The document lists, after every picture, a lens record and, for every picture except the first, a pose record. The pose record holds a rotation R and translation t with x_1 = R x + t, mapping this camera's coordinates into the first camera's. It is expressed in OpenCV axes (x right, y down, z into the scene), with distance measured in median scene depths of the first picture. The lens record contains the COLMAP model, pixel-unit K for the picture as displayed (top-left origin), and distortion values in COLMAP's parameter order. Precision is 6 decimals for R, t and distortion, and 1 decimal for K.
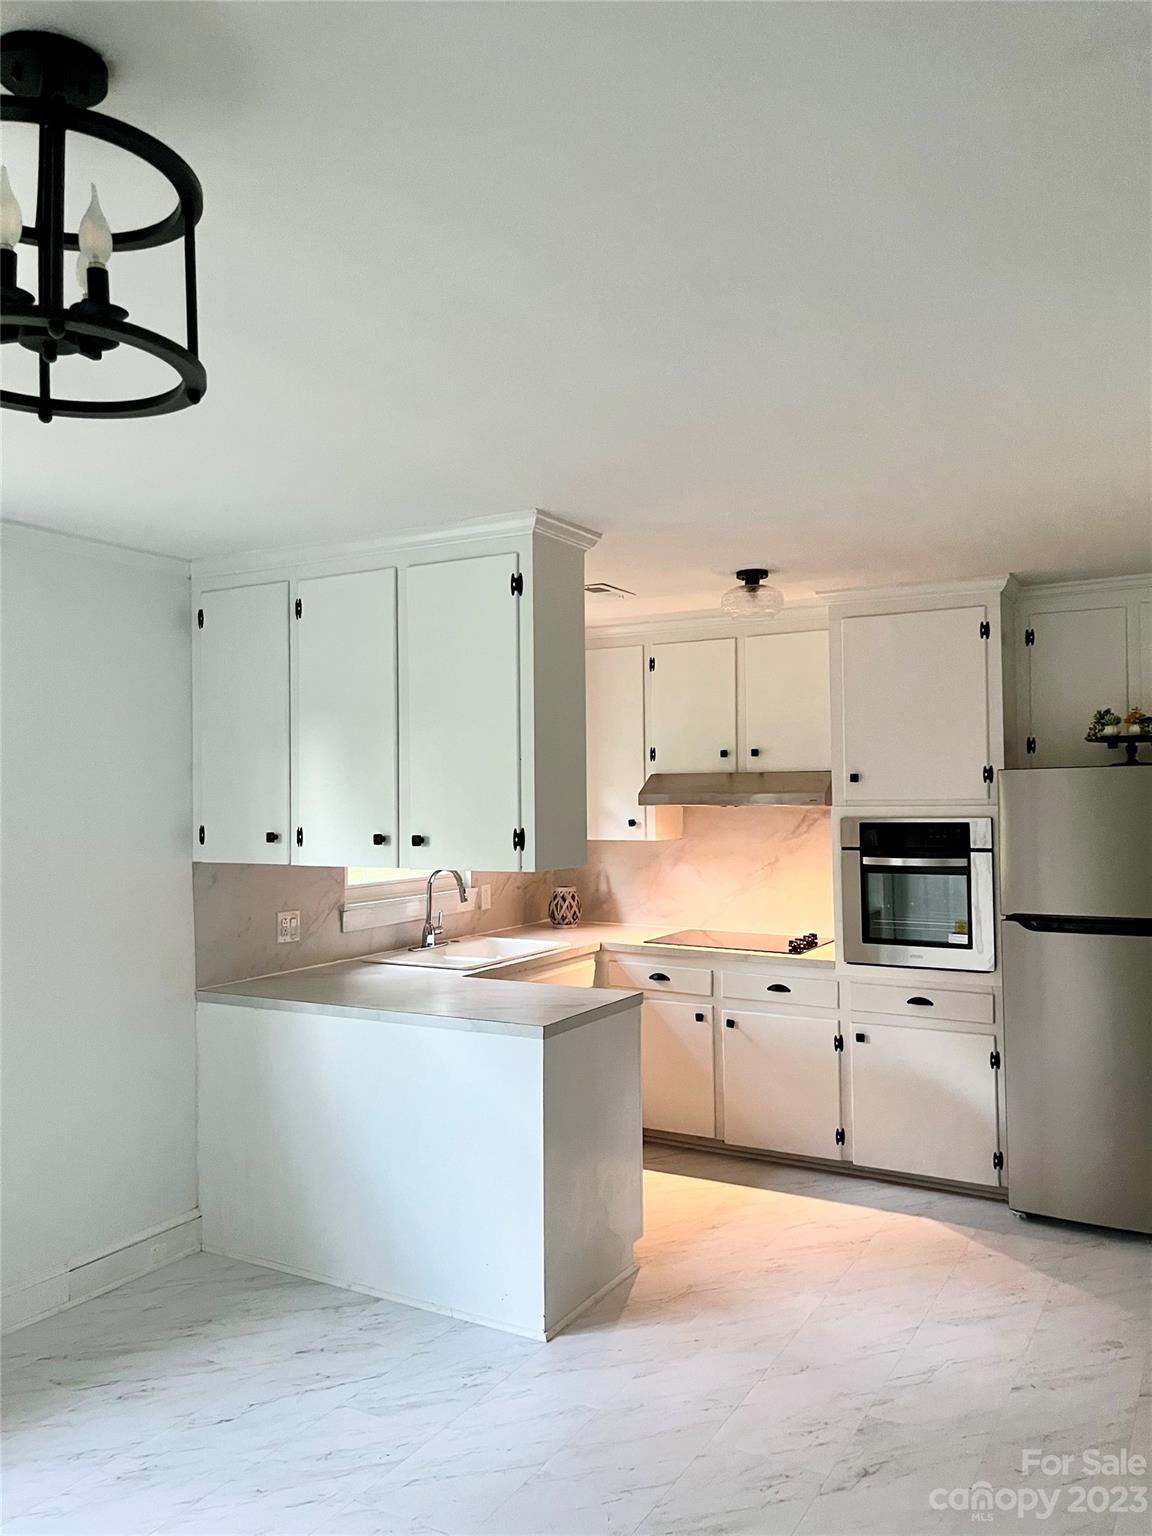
lens RADIAL K [[1169.6, 0, 577.2], [0, 1169.6, 770.3], [0, 0, 1]] dist [0.052949, -0.083040]
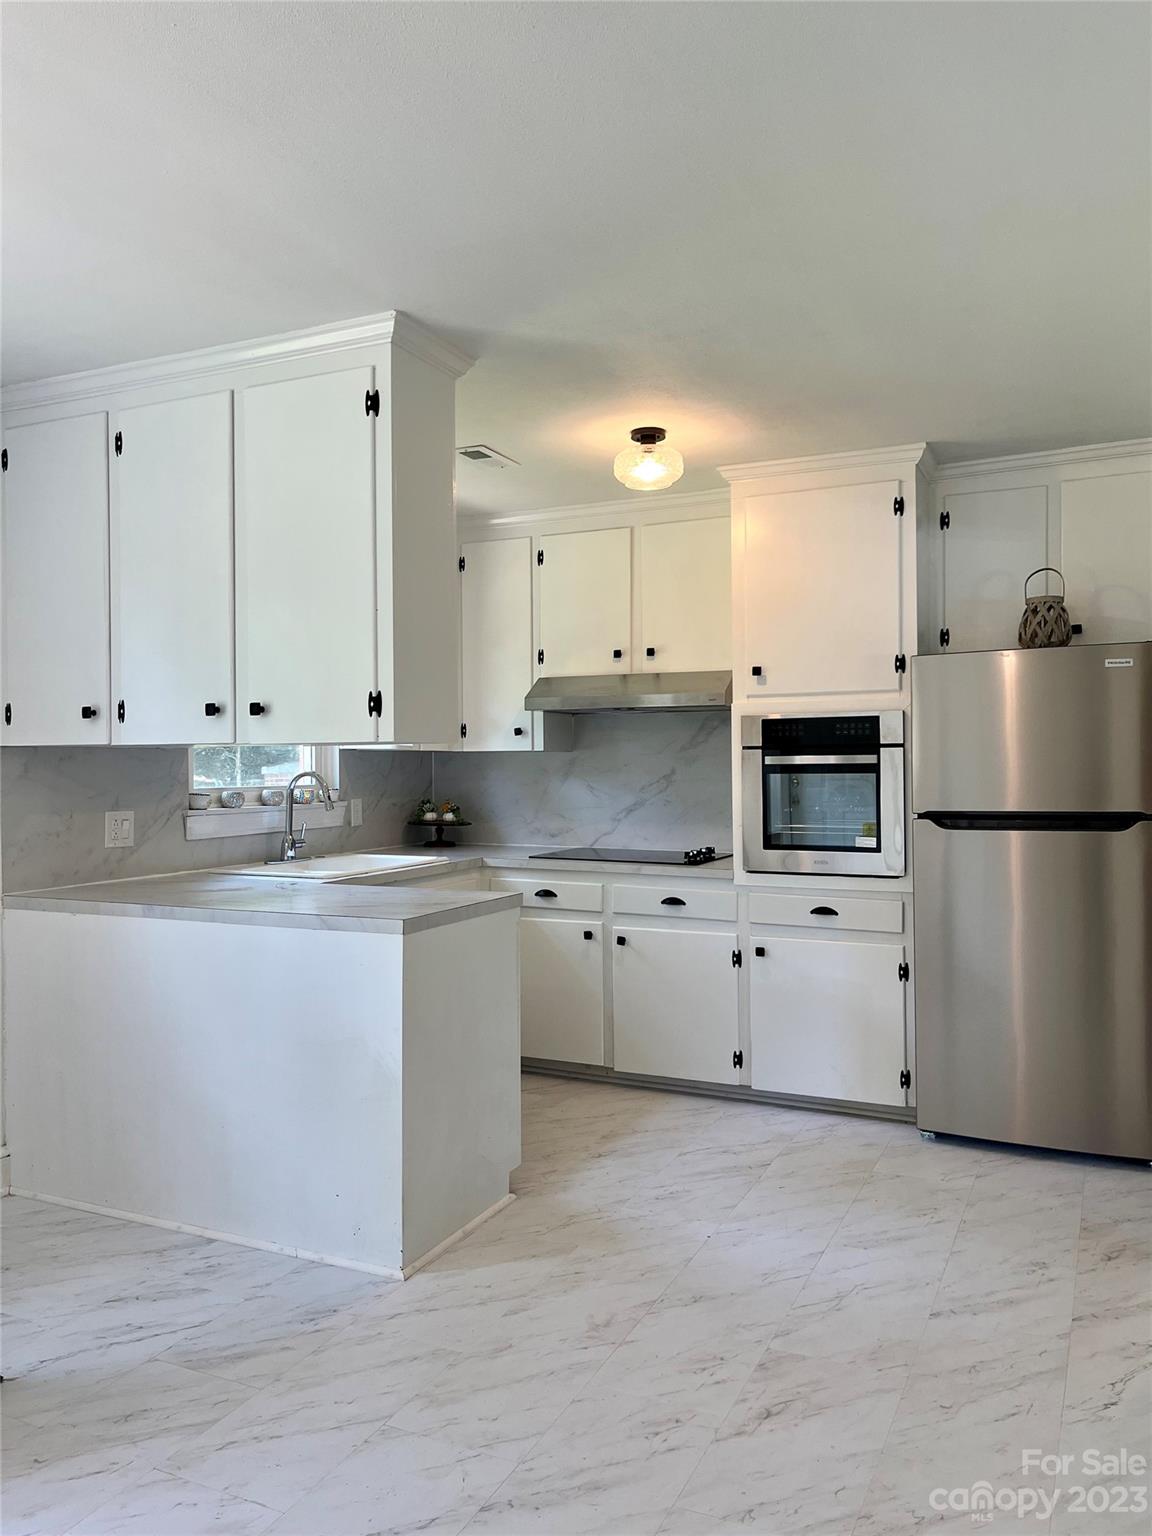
lens RADIAL K [[1169.6, 0, 568.8], [0, 1169.6, 767.1], [0, 0, 1]] dist [0.052949, -0.083040]
pose [[0.996911, 0.003990, 0.078433, 0.021068], [-0.005812, 0.999718, 0.023012, 0.072799], [-0.078319, -0.023397, 0.996654, 0.113700]]
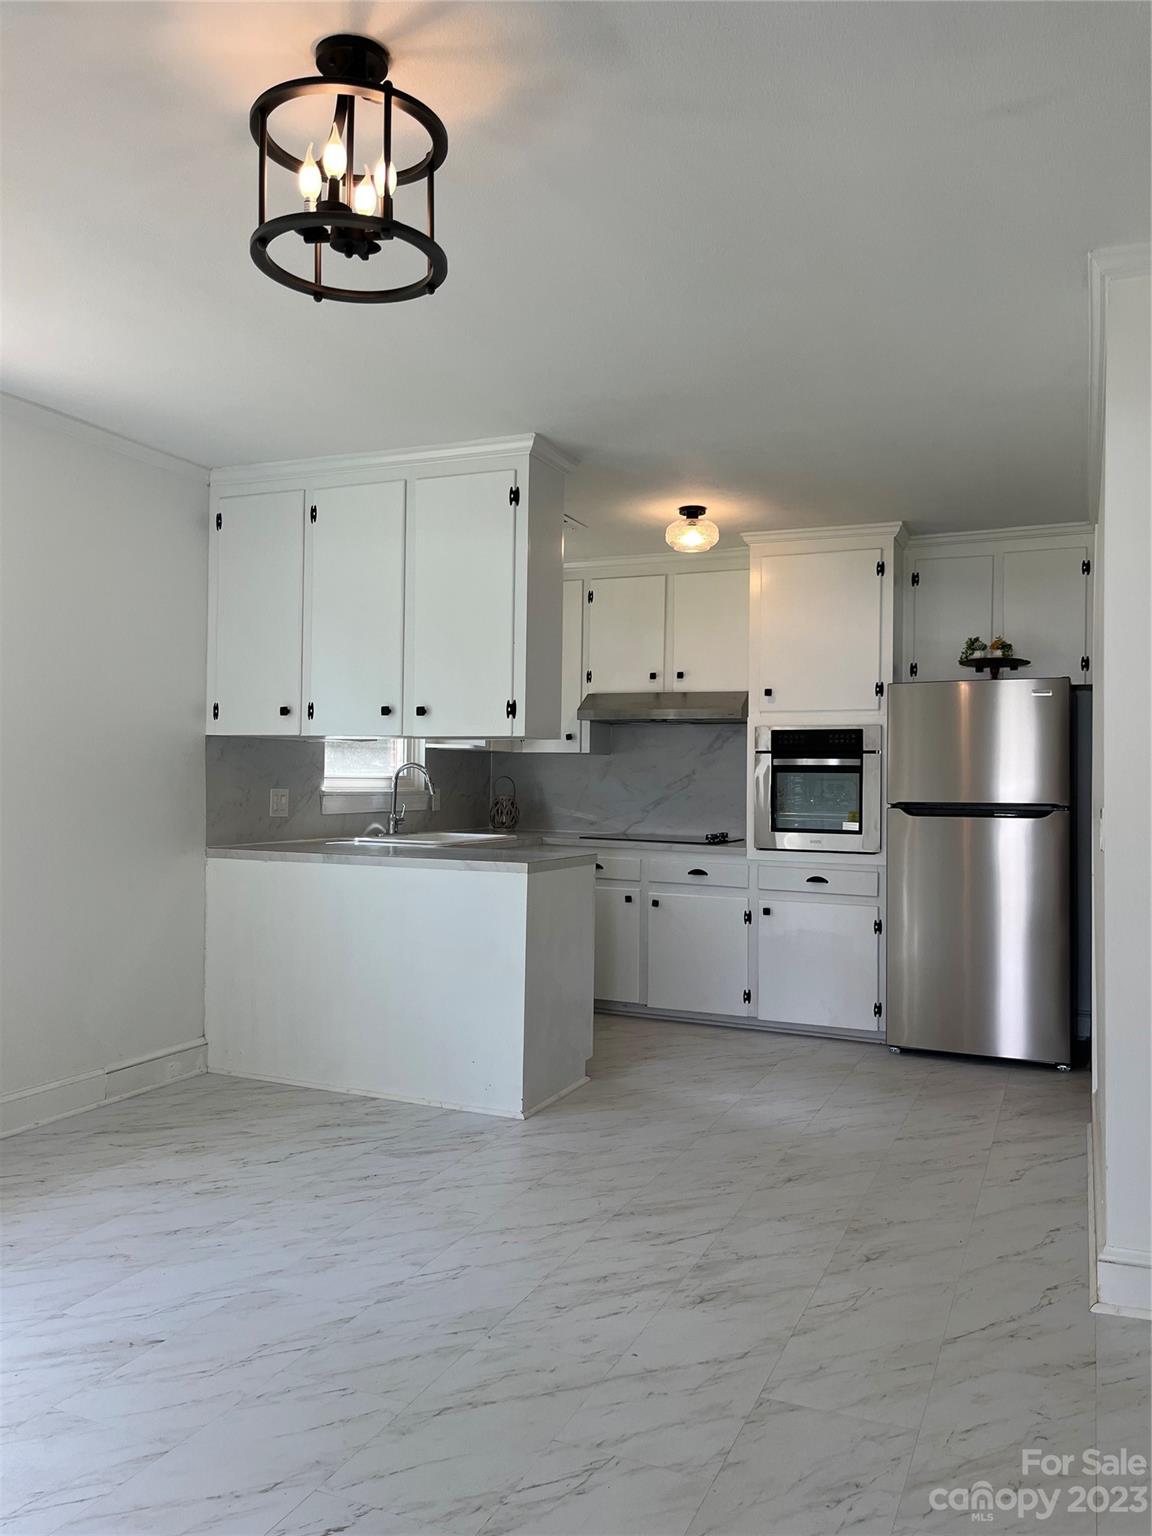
lens RADIAL K [[1169.6, 0, 576.9], [0, 1169.6, 767.3], [0, 0, 1]] dist [0.052949, -0.083040]
pose [[0.993578, 0.027143, 0.109847, -0.096726], [-0.028139, 0.999576, 0.007531, 0.092673], [-0.109596, -0.010573, 0.993920, -0.175376]]
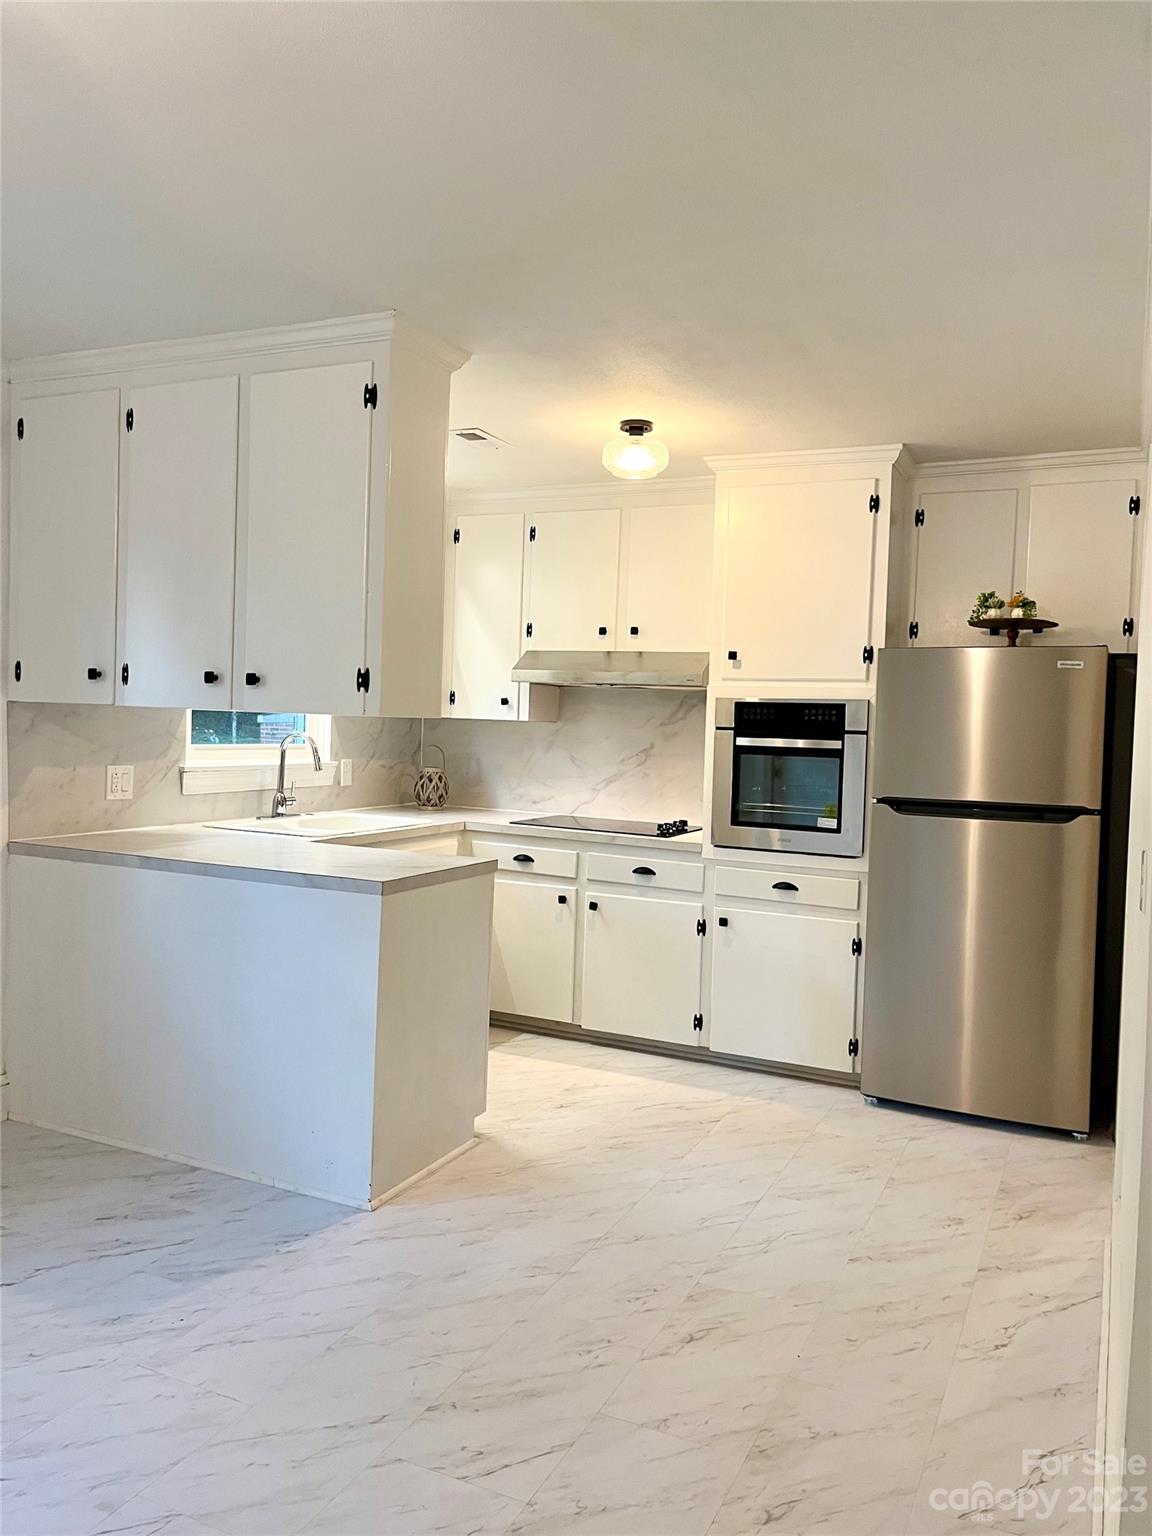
lens RADIAL K [[1169.6, 0, 567.1], [0, 1169.6, 767.3], [0, 0, 1]] dist [0.052949, -0.083040]
pose [[0.995842, 0.042015, 0.080825, 0.032570], [-0.046846, 0.997169, 0.058822, 0.056617], [-0.078125, -0.062364, 0.994991, 0.059822]]
